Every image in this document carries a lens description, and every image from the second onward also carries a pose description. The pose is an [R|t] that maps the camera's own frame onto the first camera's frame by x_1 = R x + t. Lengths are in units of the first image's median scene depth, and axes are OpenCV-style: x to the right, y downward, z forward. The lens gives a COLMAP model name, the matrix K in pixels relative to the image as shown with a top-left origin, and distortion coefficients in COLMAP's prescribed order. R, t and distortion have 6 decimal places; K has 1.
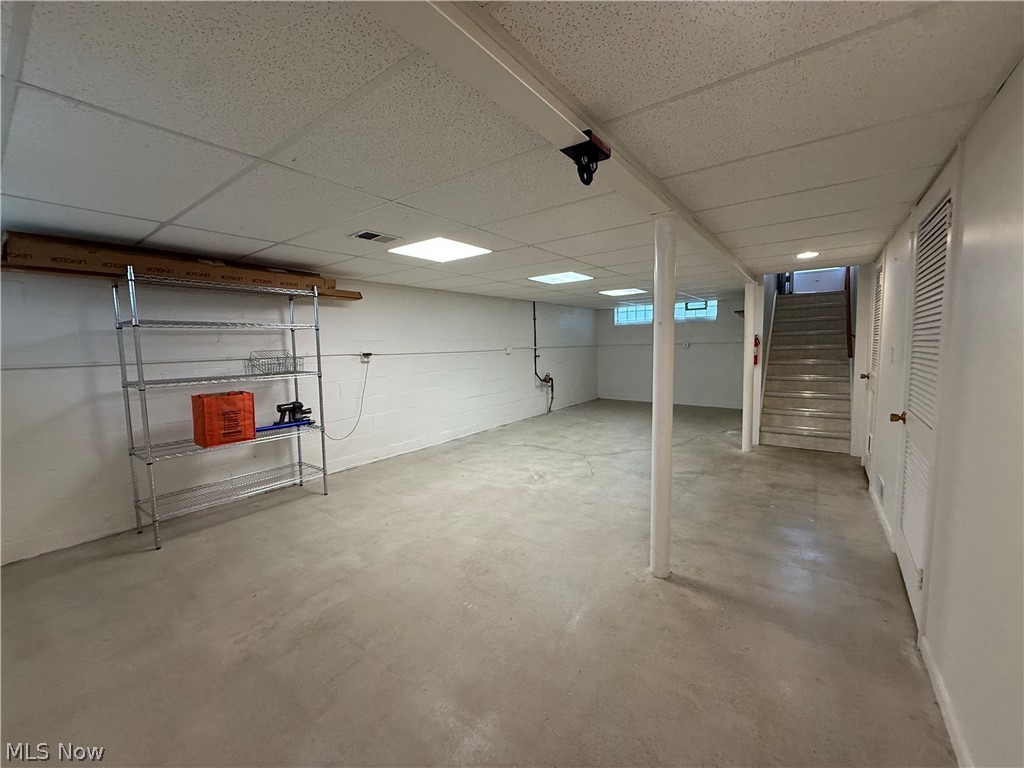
lens RADIAL K [[412.9, 0, 510.3], [0, 412.9, 382.1], [0, 0, 1]] dist [0.003417, 0.000066]
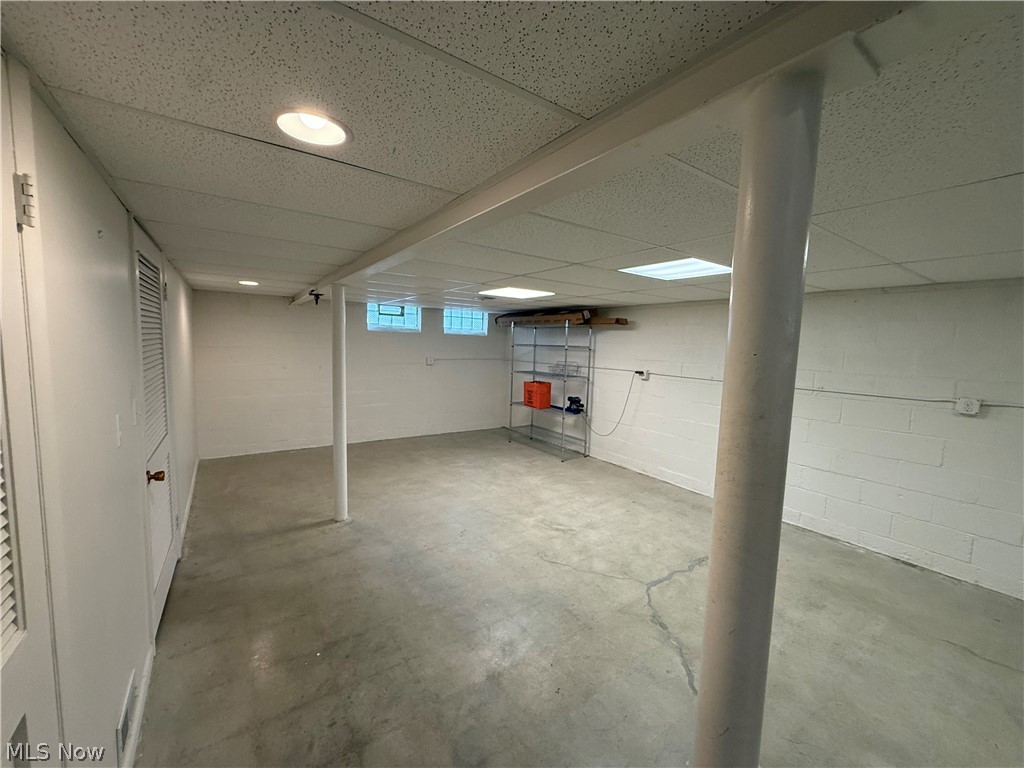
lens RADIAL K [[412.9, 0, 511.3], [0, 412.9, 382.2], [0, 0, 1]] dist [0.003417, 0.000066]
pose [[-0.326253, 0.101313, -0.939837, 0.978542], [-0.111366, 0.983196, 0.144646, -0.200210], [0.938699, 0.151857, -0.309488, 1.268663]]
